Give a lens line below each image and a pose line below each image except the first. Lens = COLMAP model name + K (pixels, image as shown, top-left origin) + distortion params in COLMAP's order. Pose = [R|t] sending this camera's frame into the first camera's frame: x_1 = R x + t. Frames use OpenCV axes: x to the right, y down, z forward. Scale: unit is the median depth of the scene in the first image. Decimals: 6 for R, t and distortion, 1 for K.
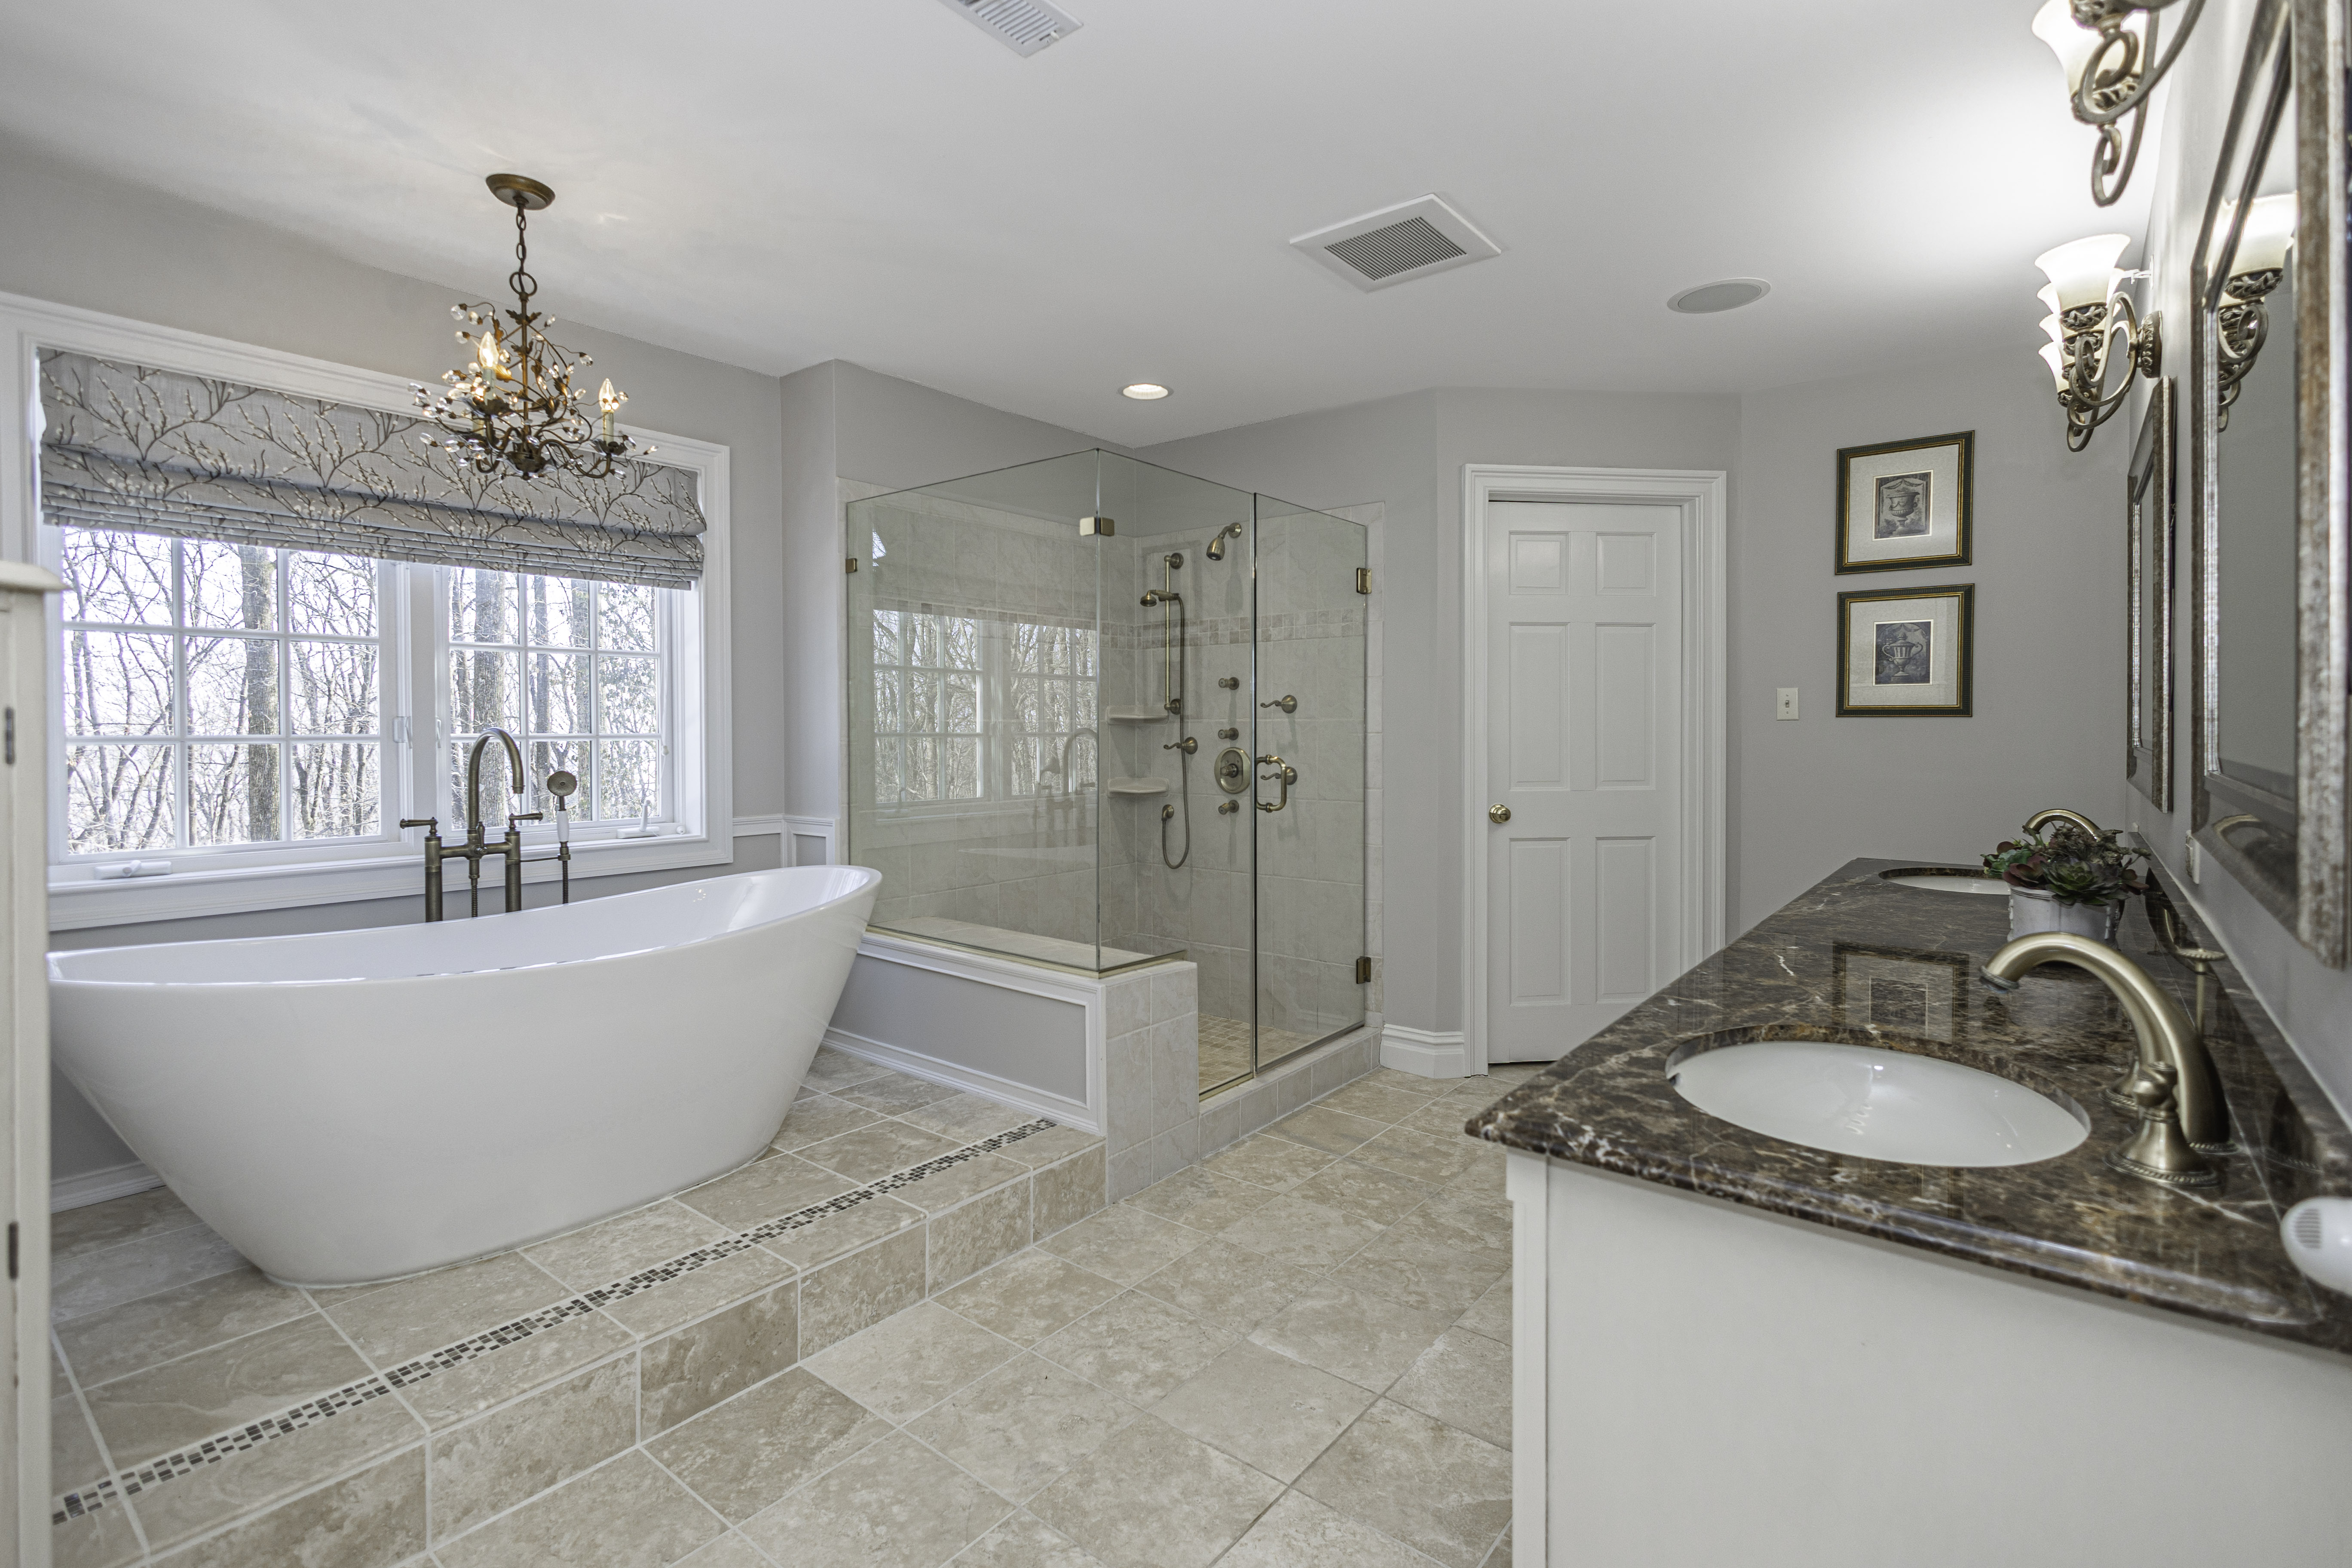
lens RADIAL K [[1085.3, 0, 1236.5], [0, 1085.3, 729.6], [0, 0, 1]] dist [0.008639, -0.002421]
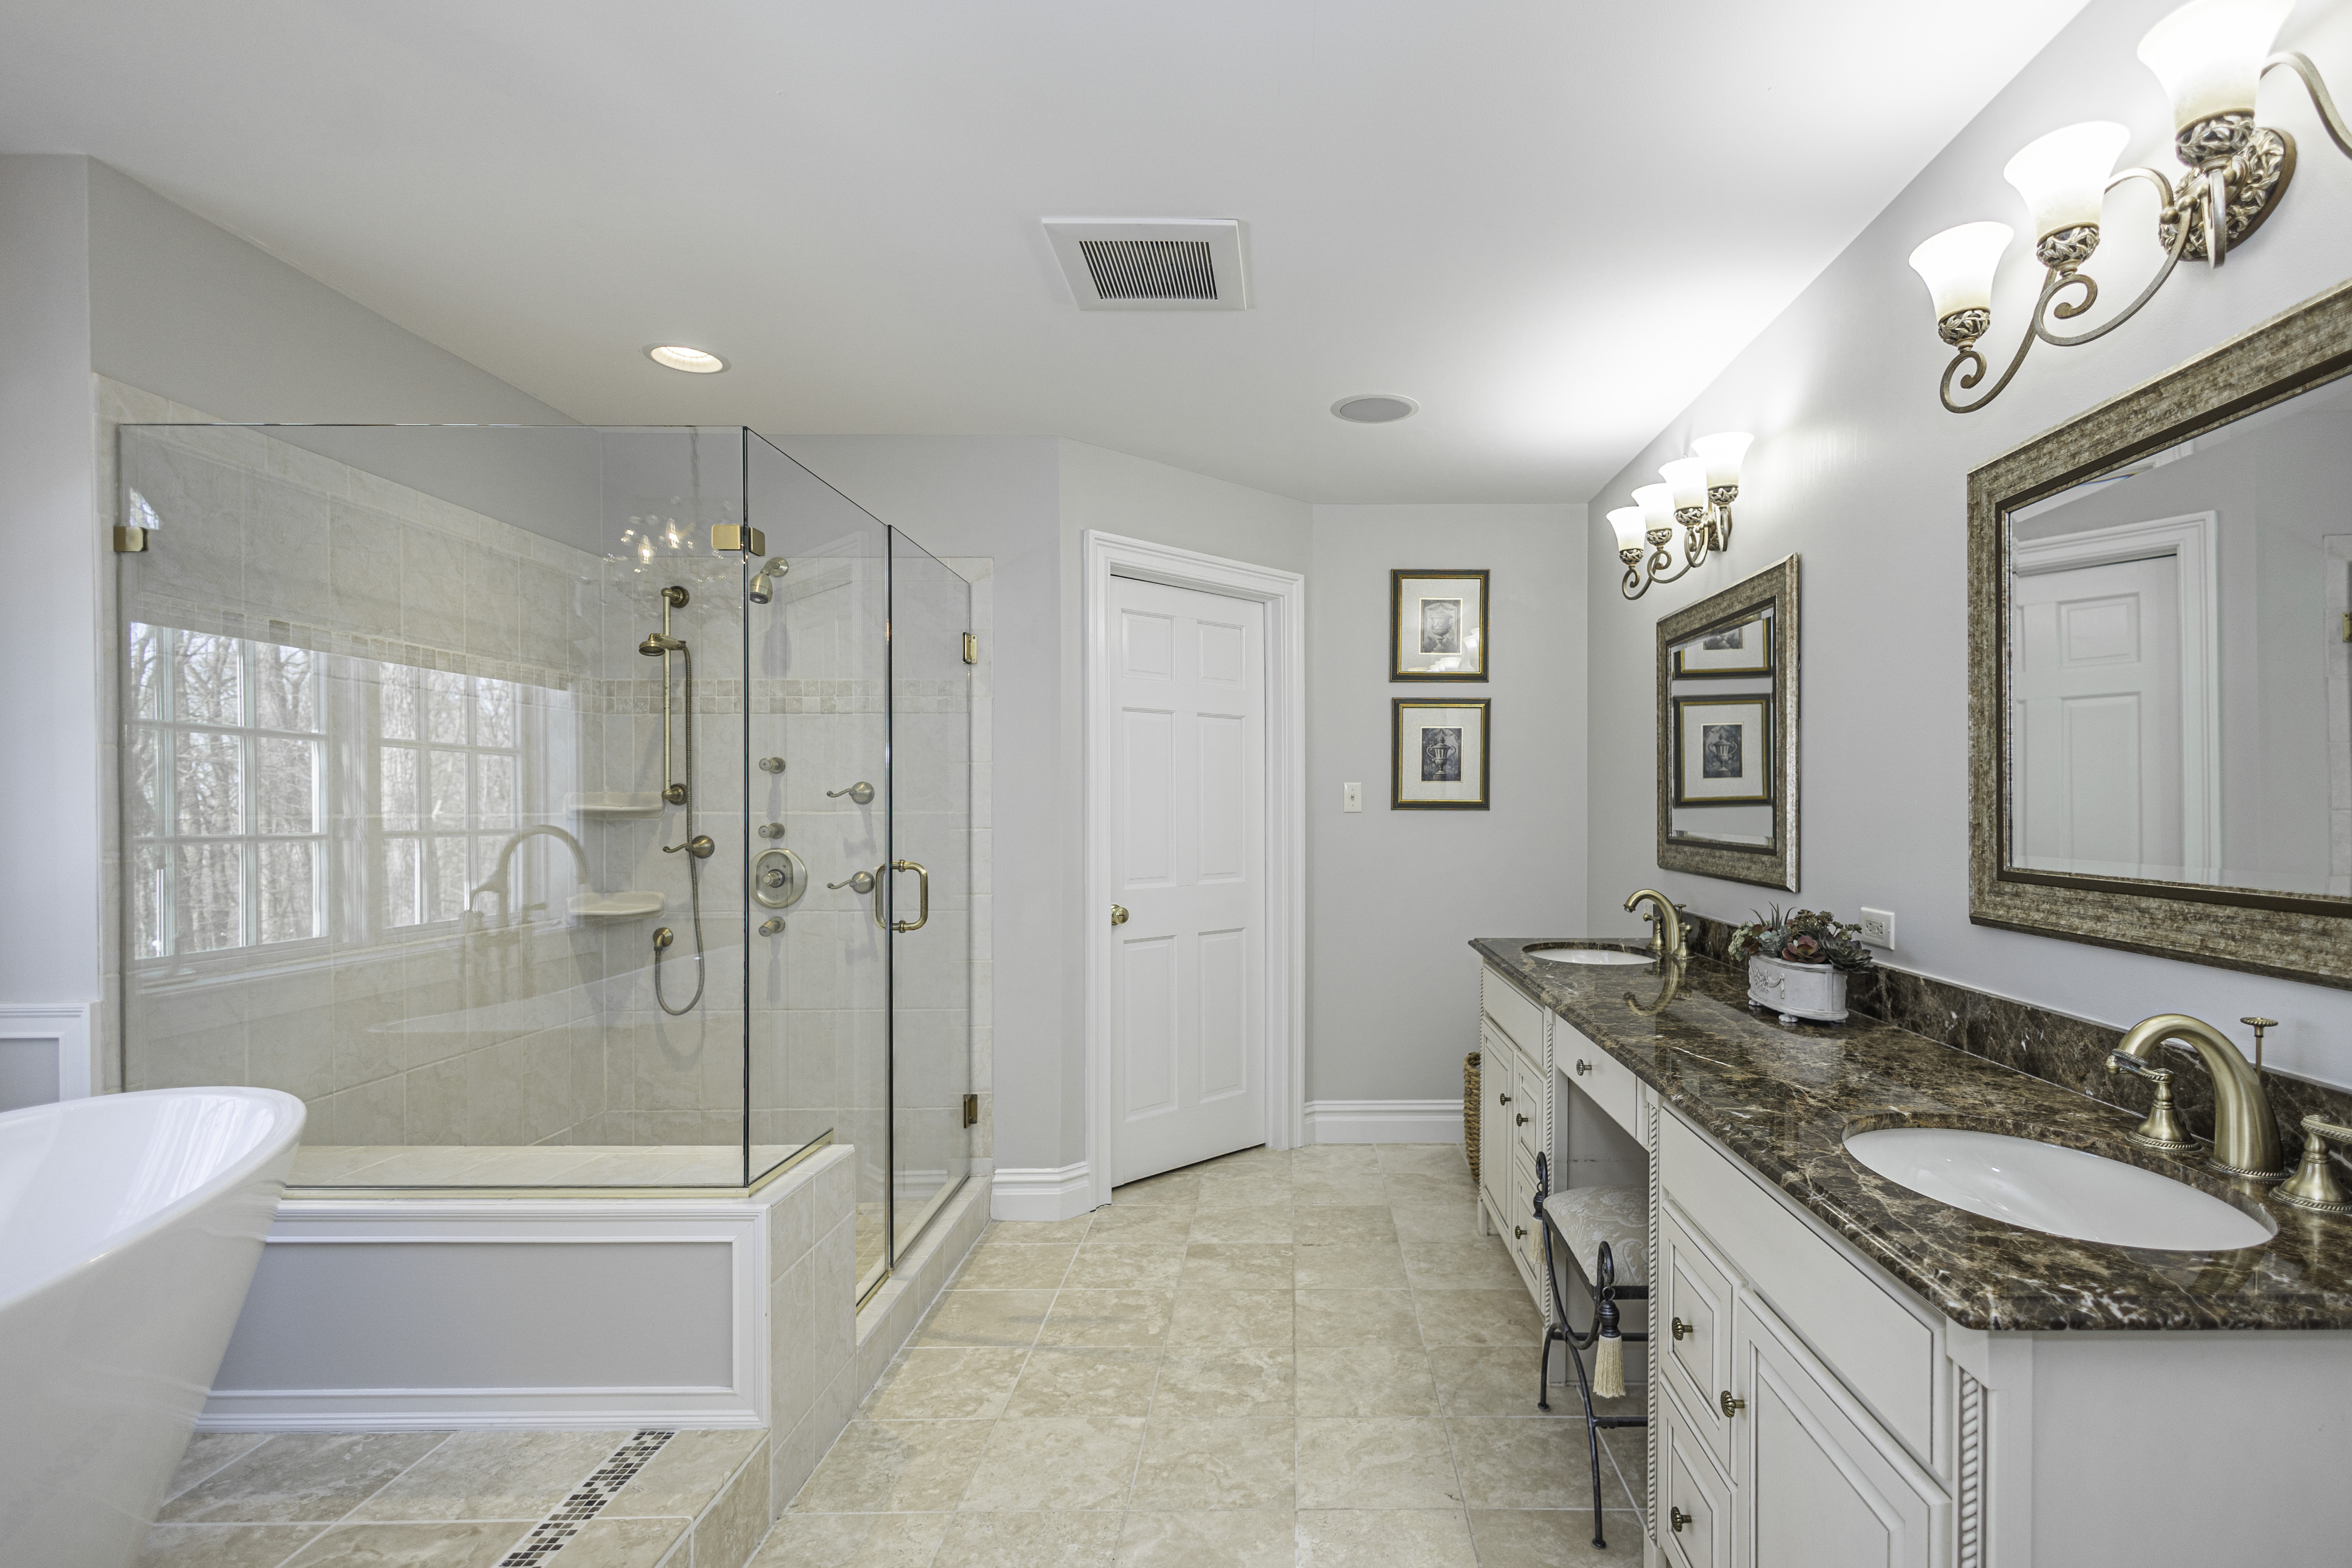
lens RADIAL K [[1085.3, 0, 1176.6], [0, 1085.3, 798.4], [0, 0, 1]] dist [0.008639, -0.002421]
pose [[0.788580, 0.002771, 0.614925, -0.302685], [0.001613, 0.999977, -0.006575, -0.016204], [-0.614930, 0.006177, 0.788558, 0.260173]]
